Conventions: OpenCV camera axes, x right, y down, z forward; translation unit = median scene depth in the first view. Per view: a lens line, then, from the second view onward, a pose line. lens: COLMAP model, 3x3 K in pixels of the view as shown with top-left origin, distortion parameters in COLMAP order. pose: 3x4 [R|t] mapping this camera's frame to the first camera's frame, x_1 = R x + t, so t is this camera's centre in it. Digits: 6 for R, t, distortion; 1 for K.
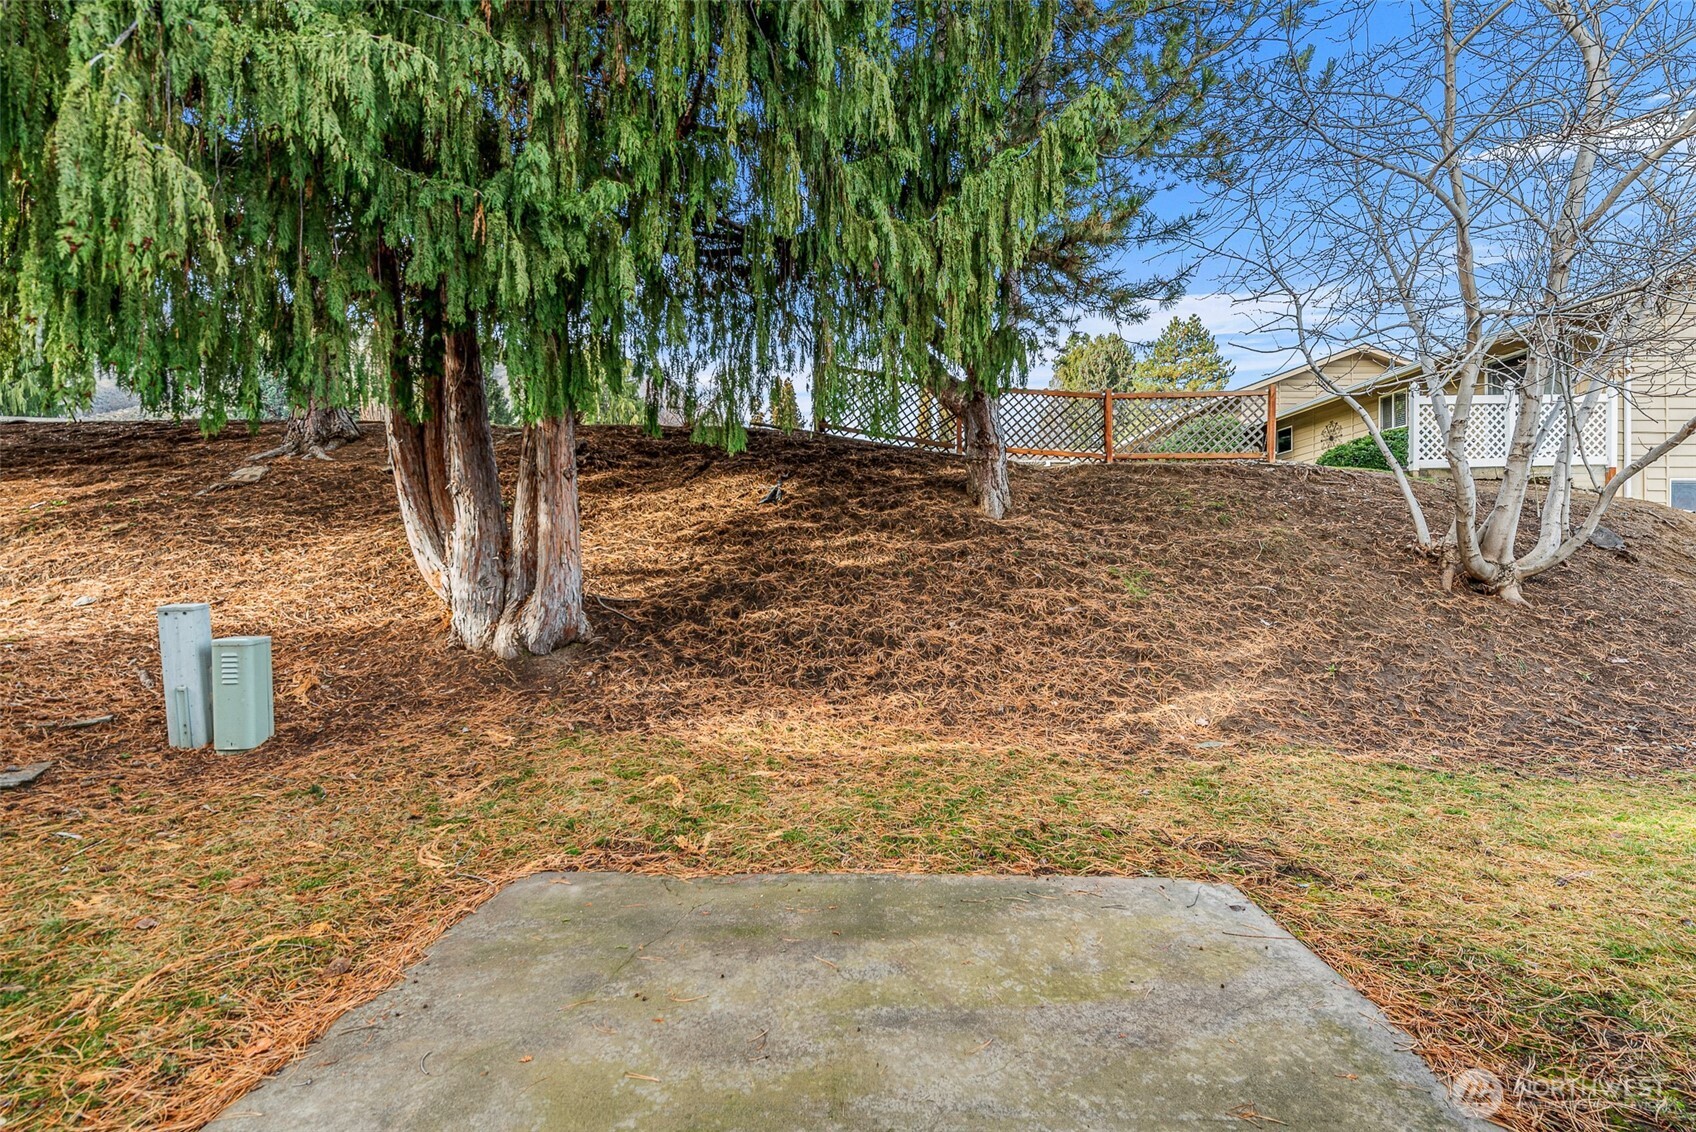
lens RADIAL K [[737.0, 0, 849.4], [0, 737.0, 567.2], [0, 0, 1]] dist [0.001768, -0.000695]
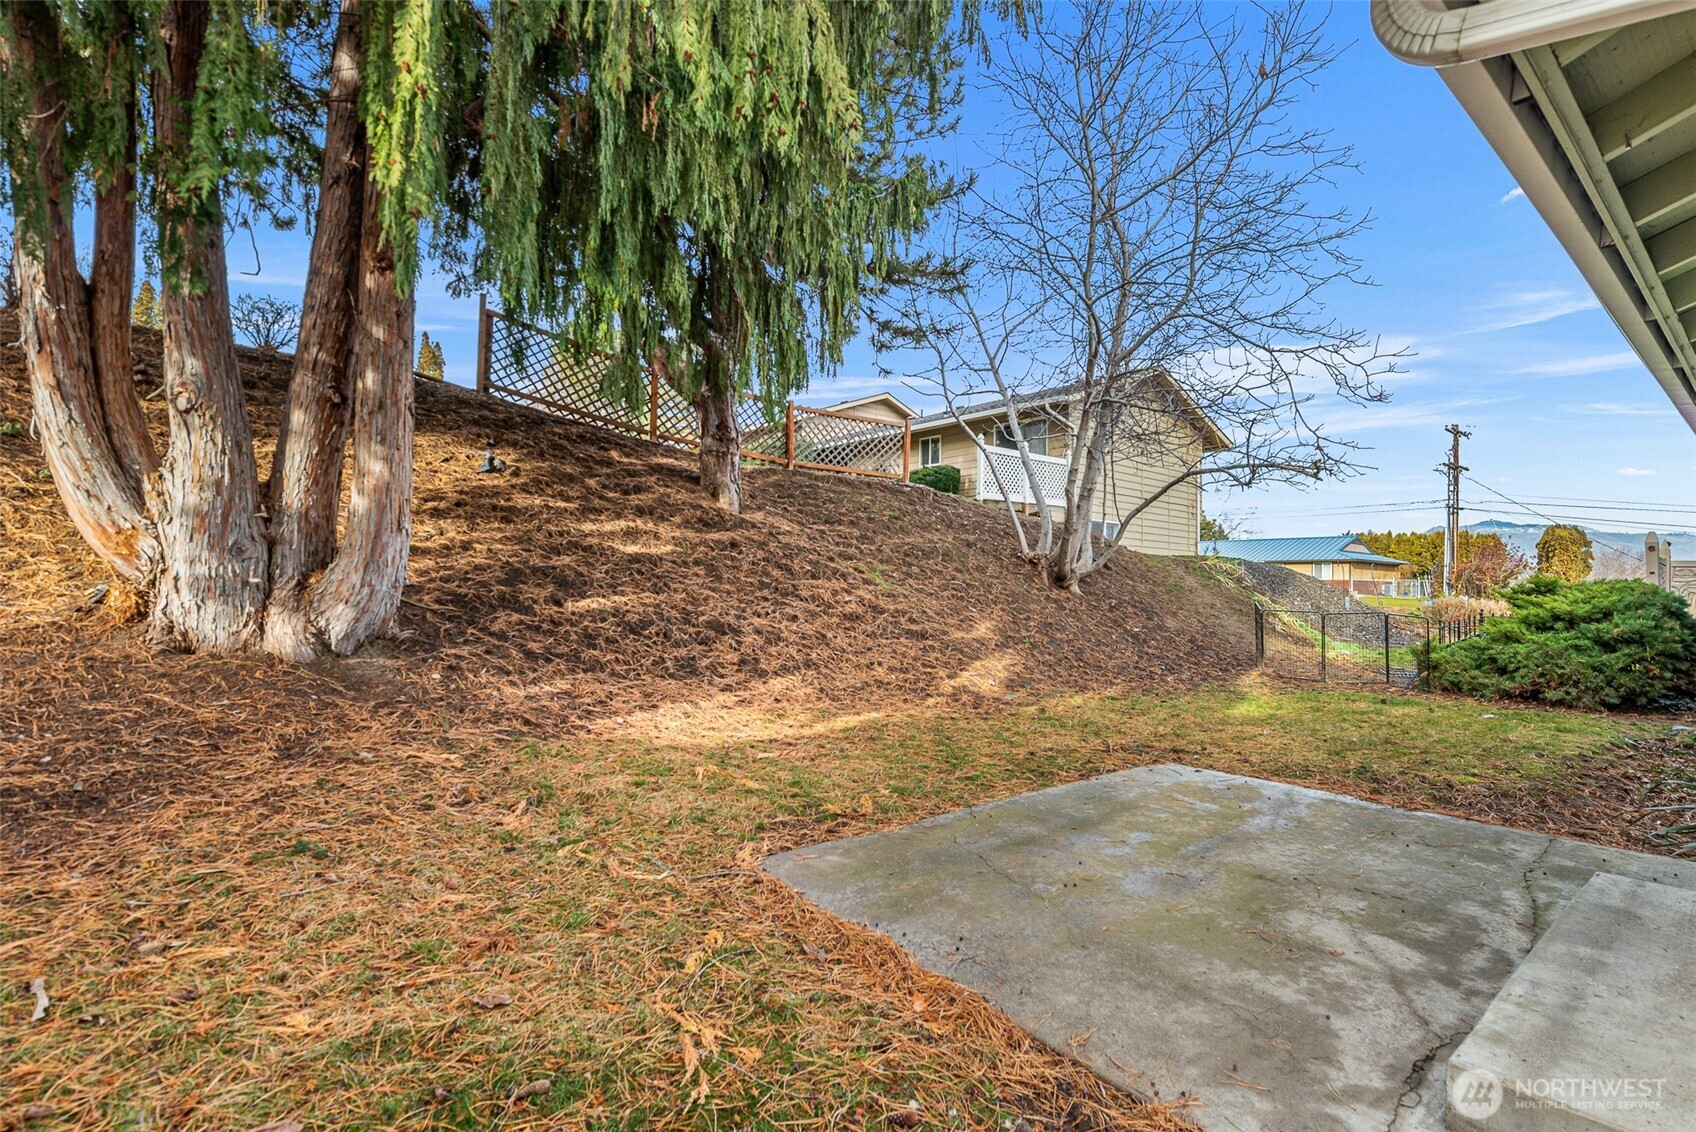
lens RADIAL K [[803.6, 0, 848.3], [0, 803.6, 574.3], [0, 0, 1]] dist [0.002784, 0.000148]
pose [[0.755494, 0.022466, 0.654771, -0.501171], [-0.018820, 0.999744, -0.012587, 0.036587], [-0.654886, -0.002814, 0.755723, 0.090323]]
